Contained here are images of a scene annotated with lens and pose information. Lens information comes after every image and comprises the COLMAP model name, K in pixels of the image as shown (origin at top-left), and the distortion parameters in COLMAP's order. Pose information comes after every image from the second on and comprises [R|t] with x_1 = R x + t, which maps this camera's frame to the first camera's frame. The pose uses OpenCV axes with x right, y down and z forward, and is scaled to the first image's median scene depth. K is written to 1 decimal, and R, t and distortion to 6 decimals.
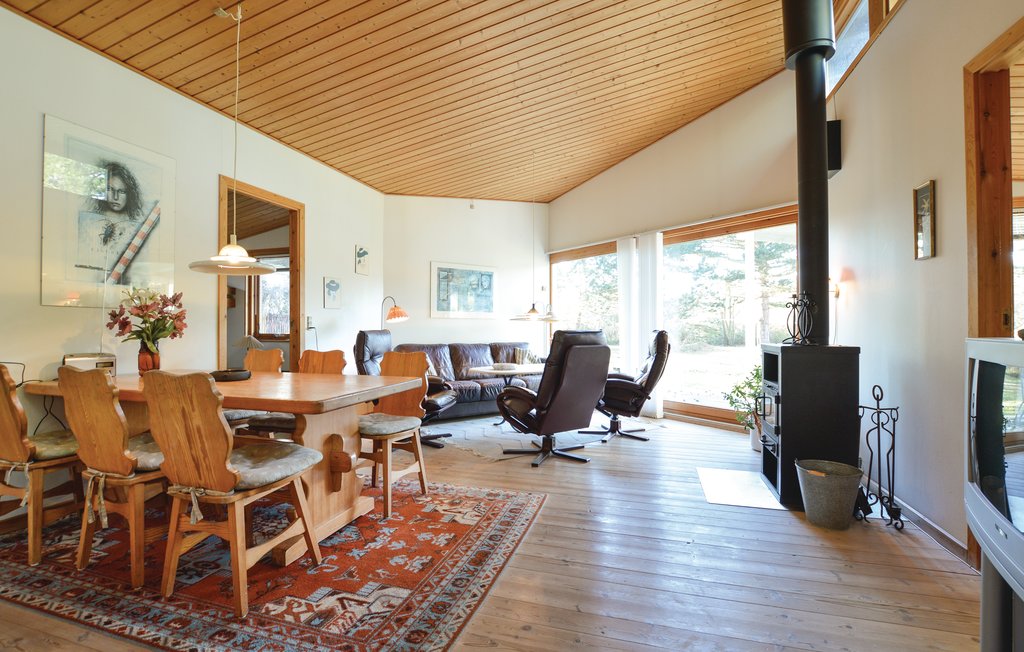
lens RADIAL K [[455.0, 0, 512.0], [0, 455.0, 326.0], [0, 0, 1]] dist [-0.037487, 0.008244]
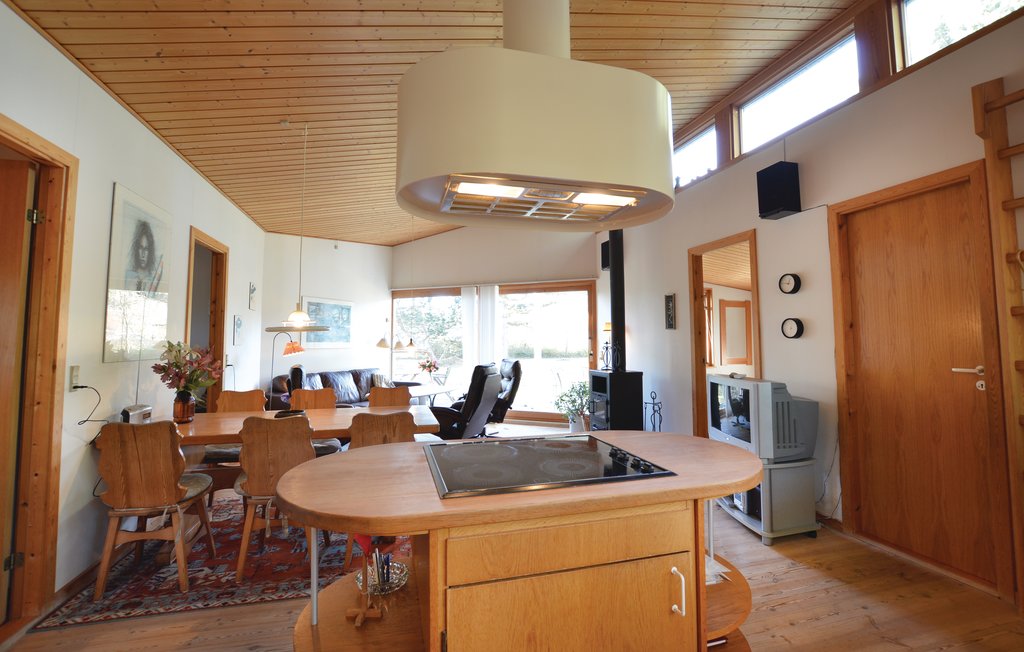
lens RADIAL K [[457.2, 0, 509.6], [0, 457.2, 308.0], [0, 0, 1]] dist [-0.031423, 0.000131]
pose [[0.848867, 0.034165, 0.527502, -0.613740], [0.001426, 0.997758, -0.066916, -0.078905], [-0.528605, 0.057555, 0.846914, -0.308228]]
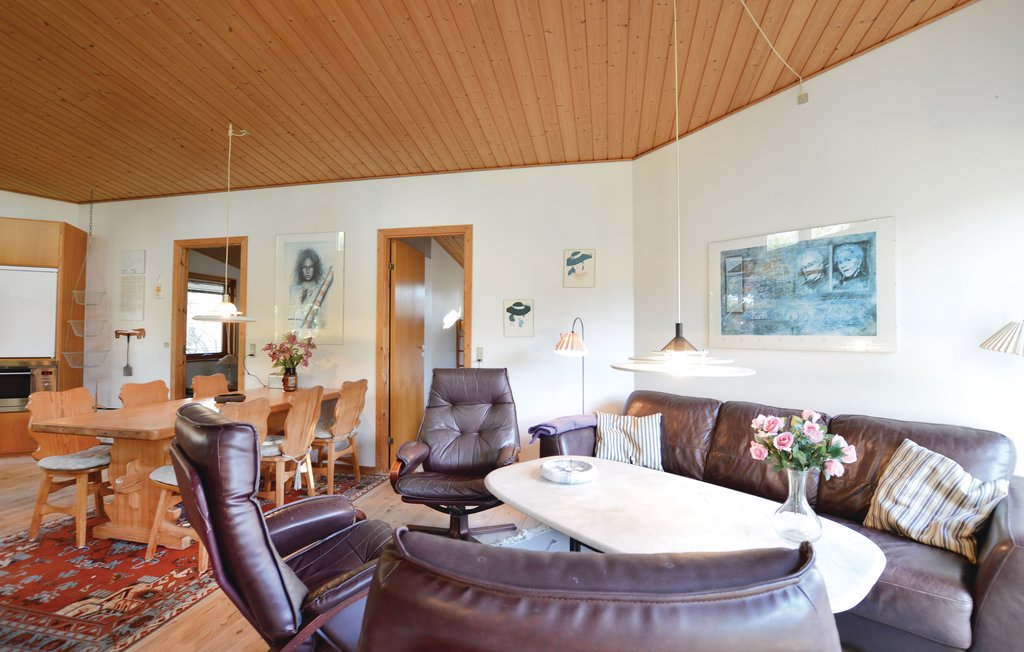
lens RADIAL K [[455.0, 0, 512.0], [0, 455.0, 326.0], [0, 0, 1]] dist [-0.037487, 0.008244]
pose [[0.092934, -0.017457, -0.995519, 0.622341], [0.000032, 0.999846, -0.017529, -0.065089], [0.995672, 0.001597, 0.092921, 1.342680]]
